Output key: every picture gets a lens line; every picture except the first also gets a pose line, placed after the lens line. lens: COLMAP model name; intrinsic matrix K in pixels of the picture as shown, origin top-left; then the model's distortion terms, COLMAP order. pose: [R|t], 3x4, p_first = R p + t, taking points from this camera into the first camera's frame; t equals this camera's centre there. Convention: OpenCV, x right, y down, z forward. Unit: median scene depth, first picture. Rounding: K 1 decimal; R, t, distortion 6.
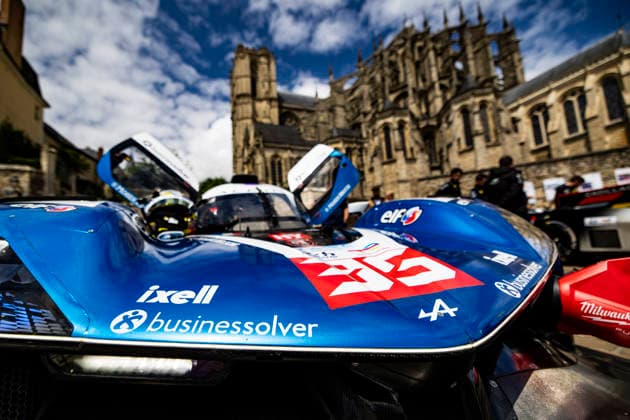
lens RADIAL K [[280.6, 0, 297.5], [0, 280.6, 217.1], [0, 0, 1]] dist [0.000493, 0.000073]
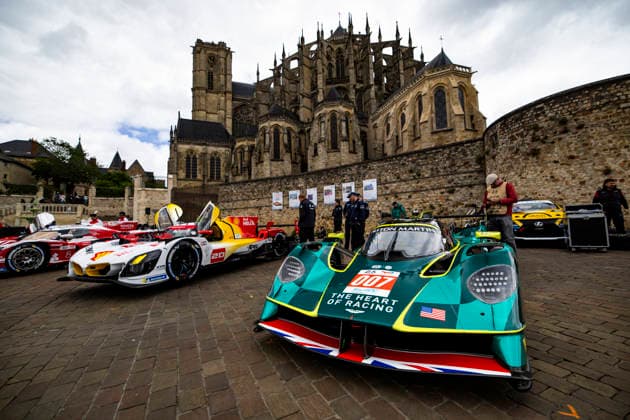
lens RADIAL K [[274.5, 0, 315.0], [0, 274.5, 210.0], [0, 0, 1]] dist [0.001855, -0.000272]
pose [[0.999027, 0.028060, -0.034016, 0.564903], [-0.026301, 0.998347, 0.051101, -0.061040], [0.035394, -0.050156, 0.998114, -0.117731]]
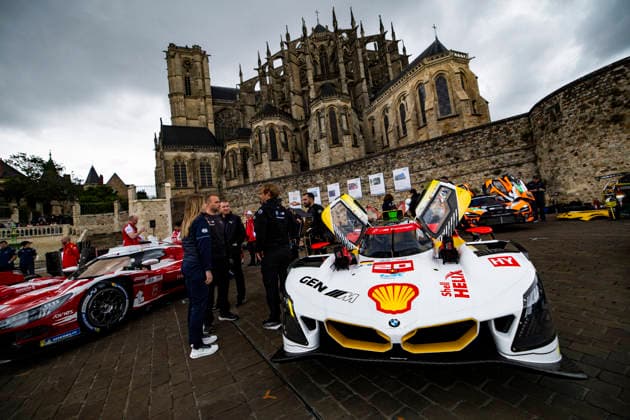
lens RADIAL K [[267.2, 0, 315.0], [0, 267.2, 210.0], [0, 0, 1]] dist [0.001082, -0.000139]
pose [[0.997236, -0.058302, 0.046053, 0.465376], [0.055905, 0.997095, 0.051728, -0.053615], [-0.048935, -0.049011, 0.997599, -0.064158]]
